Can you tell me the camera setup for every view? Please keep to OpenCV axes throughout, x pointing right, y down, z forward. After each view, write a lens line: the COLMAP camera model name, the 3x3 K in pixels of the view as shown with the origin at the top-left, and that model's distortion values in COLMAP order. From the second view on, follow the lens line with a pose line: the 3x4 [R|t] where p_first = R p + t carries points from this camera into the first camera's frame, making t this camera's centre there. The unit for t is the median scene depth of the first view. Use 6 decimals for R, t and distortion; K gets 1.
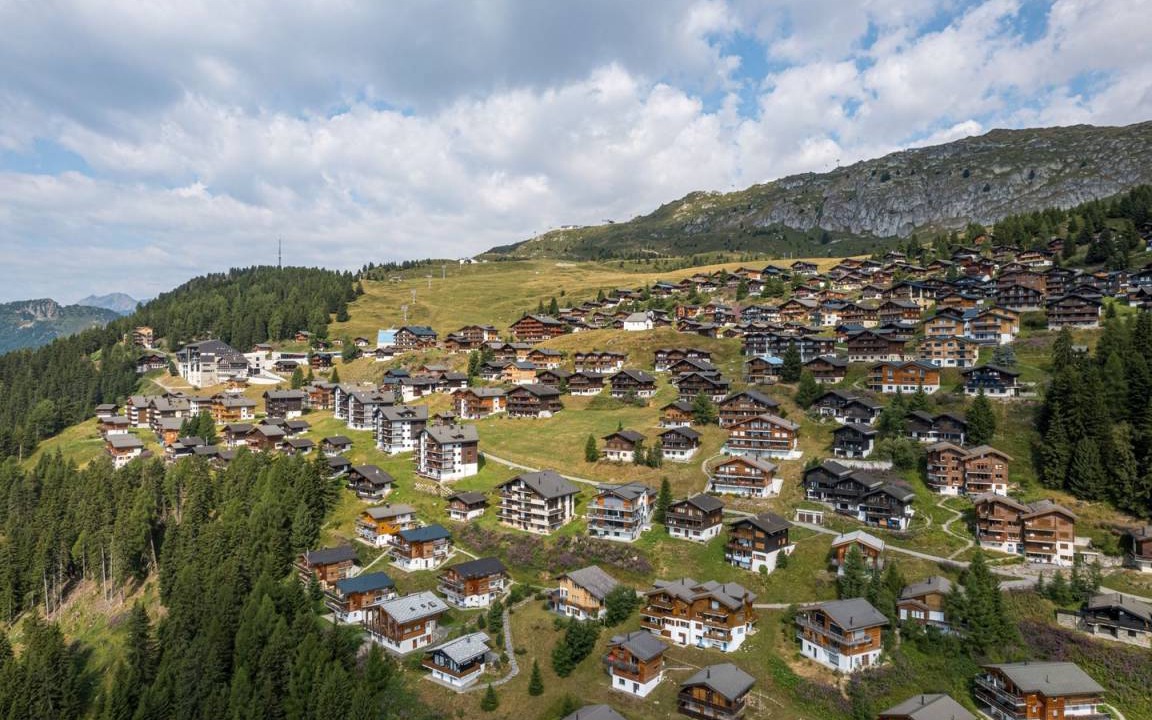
lens RADIAL K [[735.9, 0, 569.0], [0, 735.9, 361.6], [0, 0, 1]] dist [-0.078559, 0.077996]
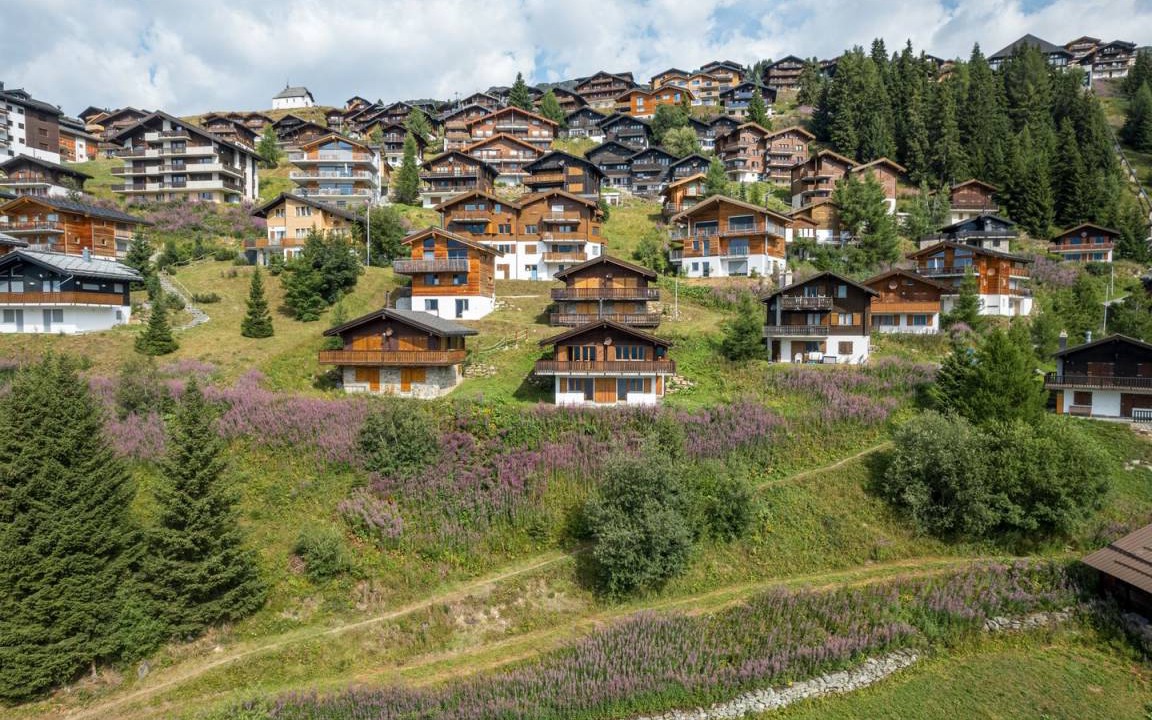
lens RADIAL K [[735.9, 0, 569.0], [0, 735.9, 361.6], [0, 0, 1]] dist [-0.078559, 0.077996]
pose [[0.861888, -0.022453, 0.506602, -0.064016], [-0.003901, 0.998696, 0.050899, 0.249176], [-0.507084, -0.045846, 0.860676, 0.261226]]
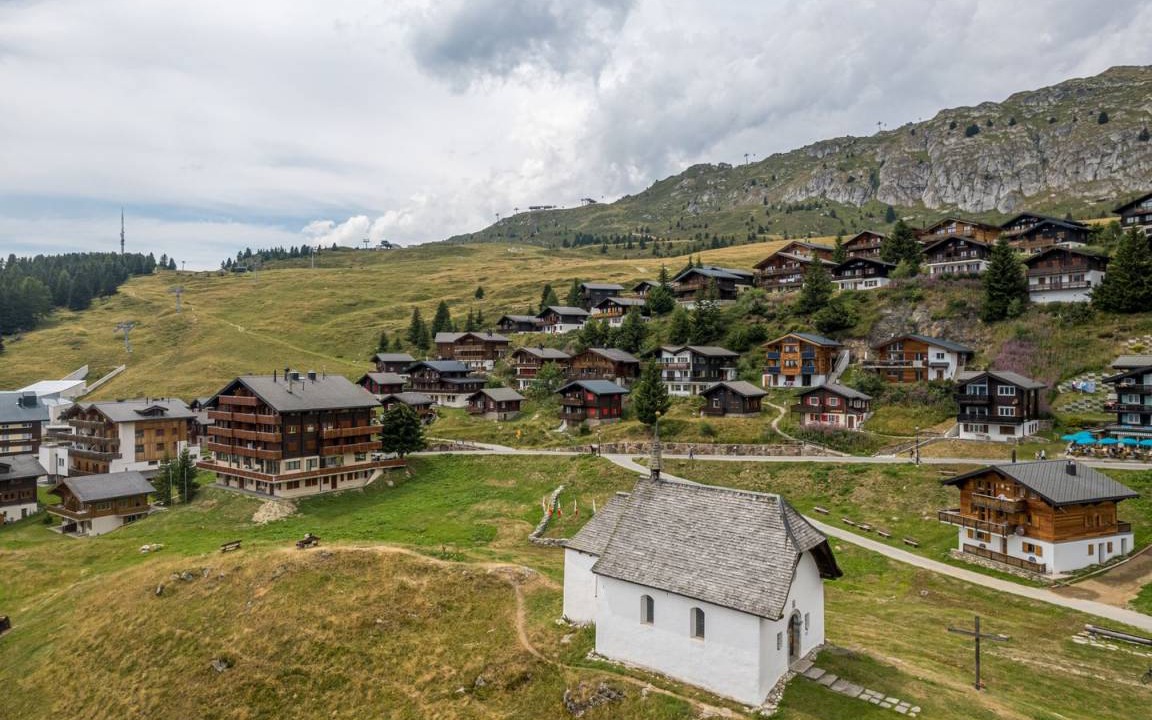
lens RADIAL K [[735.9, 0, 569.0], [0, 735.9, 361.6], [0, 0, 1]] dist [-0.078559, 0.077996]
pose [[0.999833, -0.002082, 0.018133, 0.114162], [0.002028, 0.999994, 0.002959, -0.131356], [-0.018139, -0.002921, 0.999831, 1.368858]]
